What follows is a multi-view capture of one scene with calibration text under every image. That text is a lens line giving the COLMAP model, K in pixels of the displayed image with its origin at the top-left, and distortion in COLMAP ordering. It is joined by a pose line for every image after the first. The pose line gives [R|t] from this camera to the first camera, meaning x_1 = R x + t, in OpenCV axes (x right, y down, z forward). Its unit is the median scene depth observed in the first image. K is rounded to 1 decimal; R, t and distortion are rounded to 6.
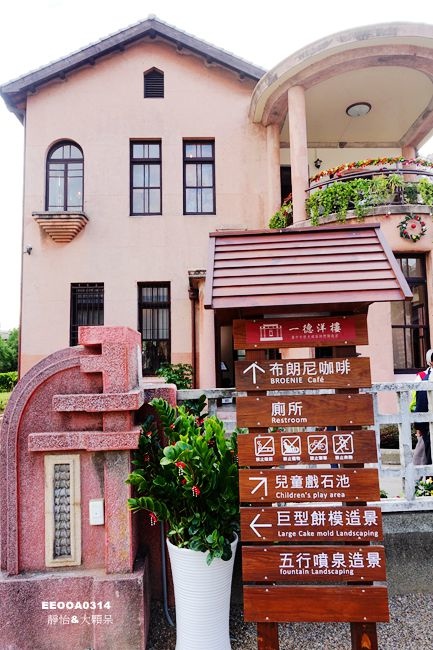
lens RADIAL K [[447.8, 0, 216.5], [0, 447.8, 325.0], [0, 0, 1]] dist [0.003604, -0.001430]
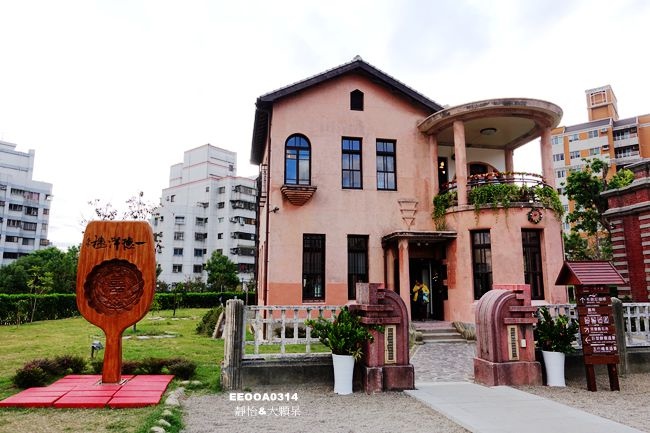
lens RADIAL K [[447.8, 0, 325.0], [0, 447.8, 216.5], [0, 0, 1]] dist [0.003604, -0.001430]
pose [[0.985834, 0.044901, 0.161603, -0.493519], [-0.033306, 0.996720, -0.073758, -0.044847], [-0.164385, 0.067331, 0.984096, -0.439956]]
